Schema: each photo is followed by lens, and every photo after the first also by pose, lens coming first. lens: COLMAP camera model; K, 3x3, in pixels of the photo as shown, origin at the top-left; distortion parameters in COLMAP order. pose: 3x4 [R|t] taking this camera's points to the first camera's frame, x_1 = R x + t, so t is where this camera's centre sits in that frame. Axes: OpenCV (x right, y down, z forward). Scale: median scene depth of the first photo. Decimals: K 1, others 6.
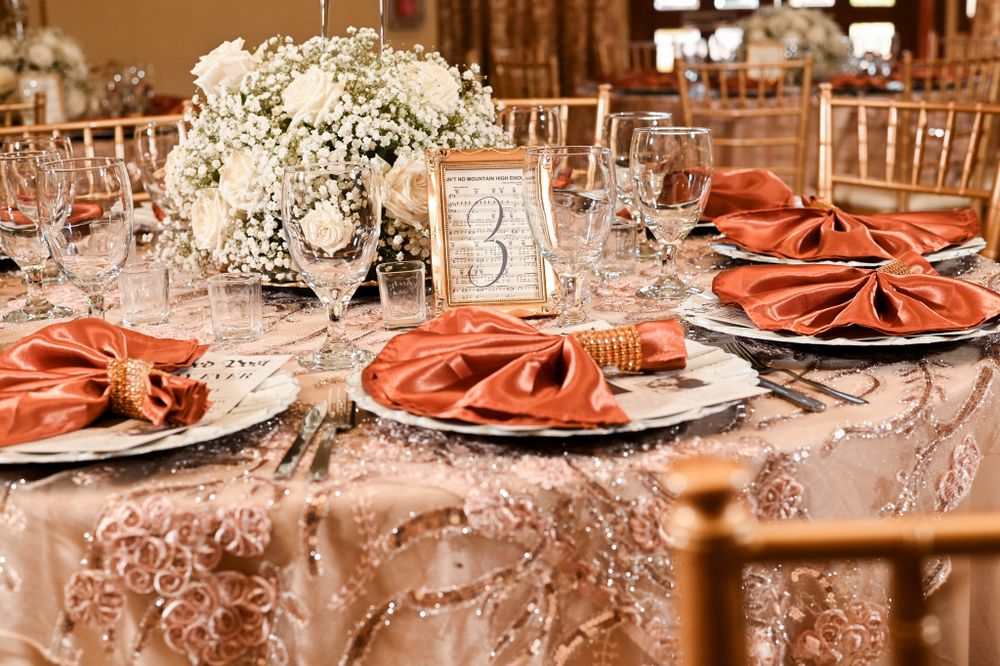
lens RADIAL K [[1468.0, 0, 498.7], [0, 1468.0, 334.2], [0, 0, 1]] dist [-0.112488, 0.000000]
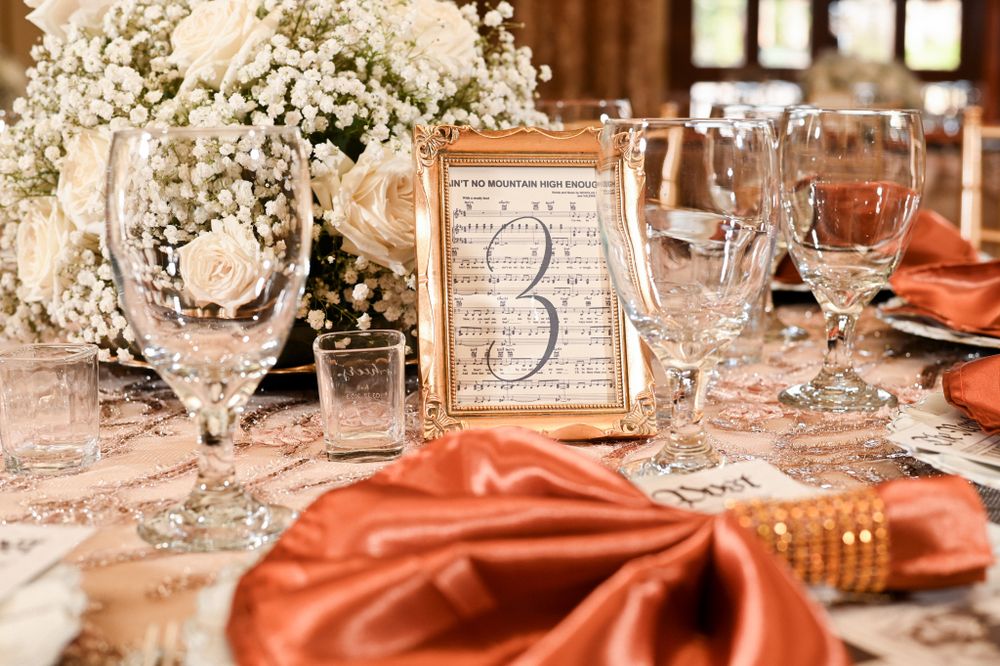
lens RADIAL K [[1468.0, 0, 501.5], [0, 1468.0, 332.4], [0, 0, 1]] dist [-0.112488, 0.000000]
pose [[0.999676, 0.024745, -0.006033, -0.011639], [-0.025037, 0.998214, -0.054245, -0.020234], [0.004680, 0.054379, 0.998509, 0.447569]]
